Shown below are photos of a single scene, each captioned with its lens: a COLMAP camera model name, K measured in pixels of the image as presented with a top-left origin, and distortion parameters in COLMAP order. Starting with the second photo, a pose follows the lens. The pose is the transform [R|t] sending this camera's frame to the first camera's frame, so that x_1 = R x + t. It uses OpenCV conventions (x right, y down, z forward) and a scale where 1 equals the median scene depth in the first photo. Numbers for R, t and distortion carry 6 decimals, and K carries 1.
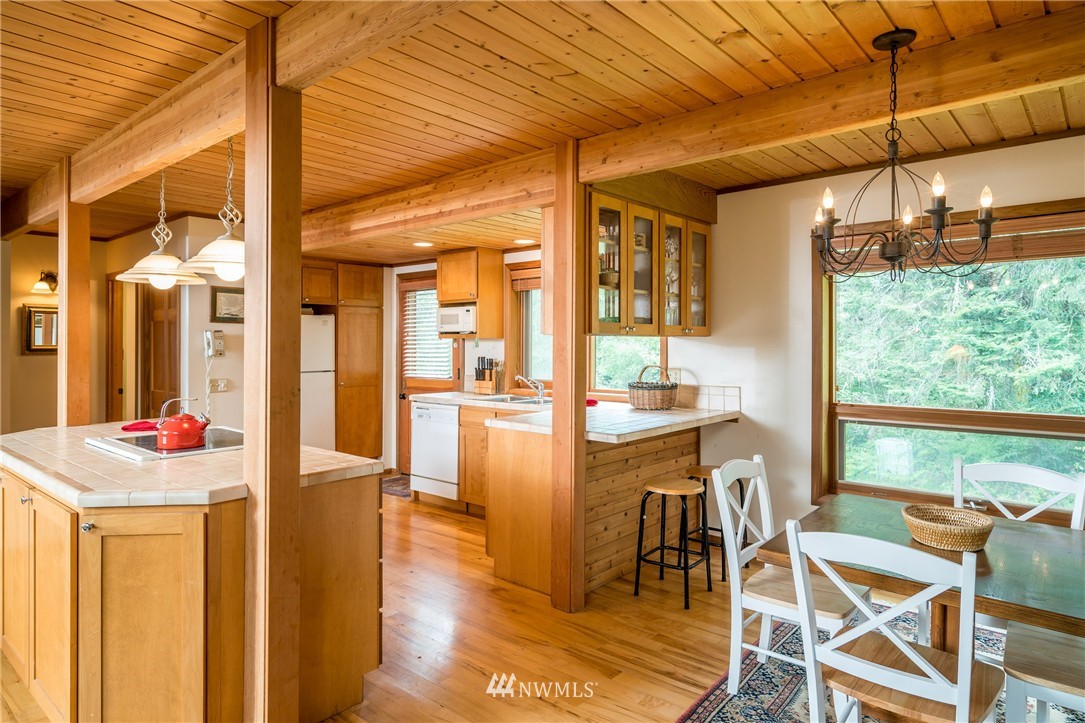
lens RADIAL K [[645.3, 0, 541.8], [0, 645.3, 344.5], [0, 0, 1]] dist [0.000938, 0.001267]
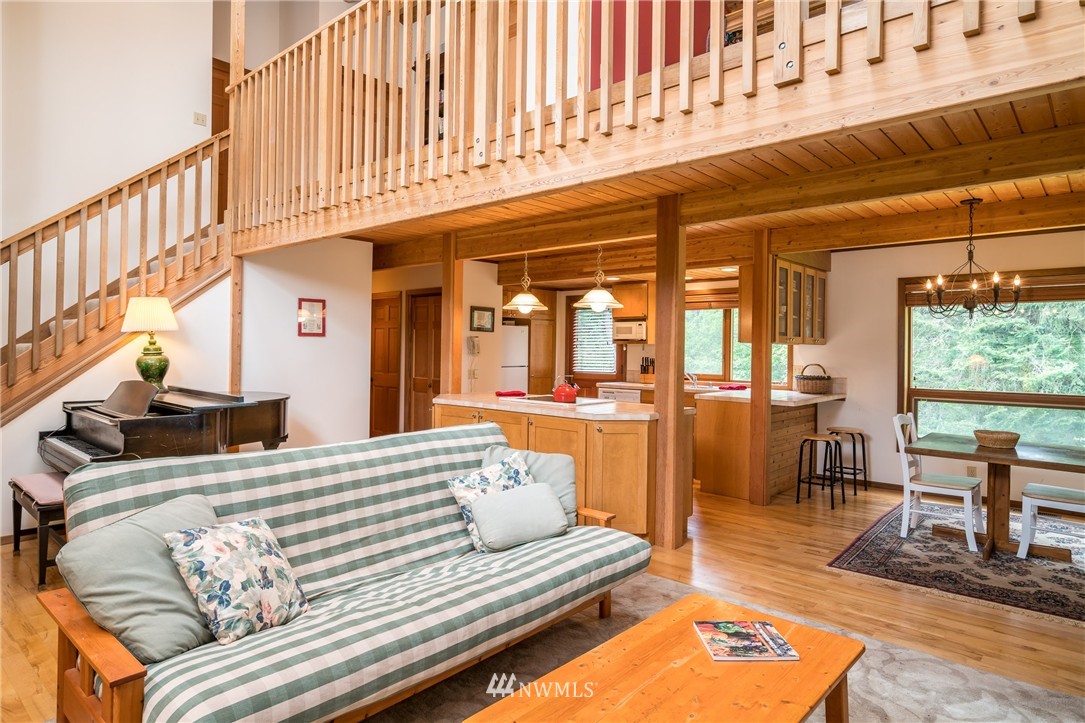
lens RADIAL K [[629.9, 0, 540.5], [0, 629.9, 345.5], [0, 0, 1]] dist [0.000659, -0.000339]
pose [[0.999734, 0.012438, -0.019398, -0.275984], [-0.012580, 0.999895, -0.007196, 0.005918], [0.019306, 0.007438, 0.999786, -0.362778]]
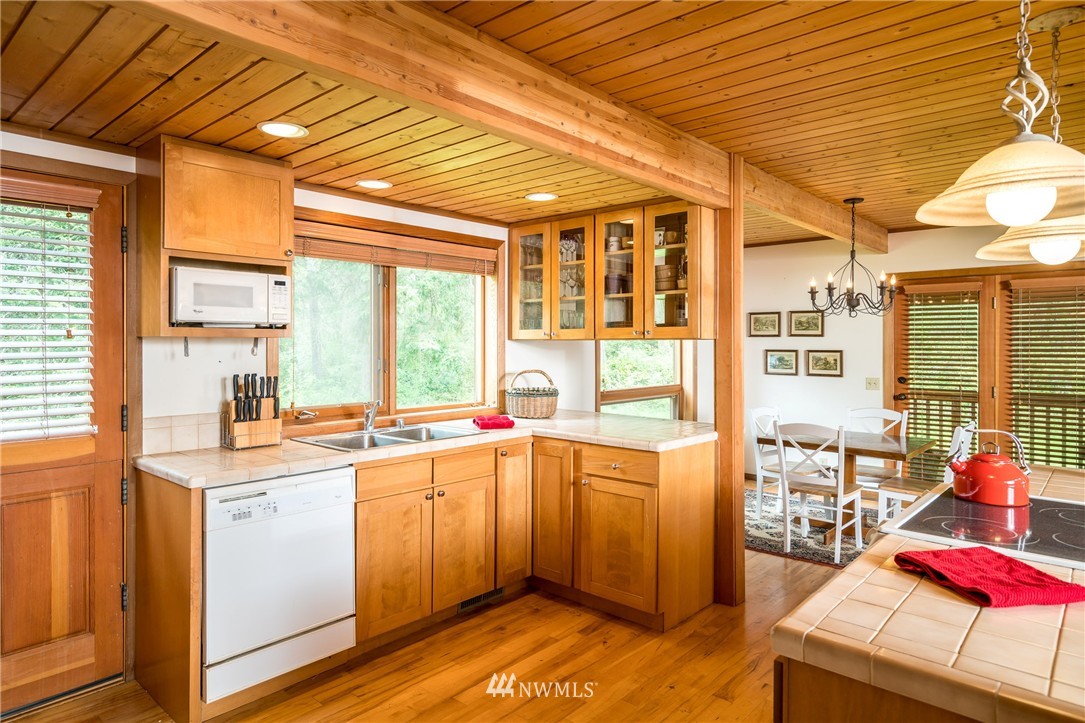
lens RADIAL K [[645.3, 0, 541.8], [0, 645.3, 344.5], [0, 0, 1]] dist [0.000938, 0.001267]
pose [[0.013184, -0.001675, 0.999912, -0.555748], [0.000548, 0.999998, 0.001668, -0.004658], [-0.999913, 0.000526, 0.013185, 0.712036]]
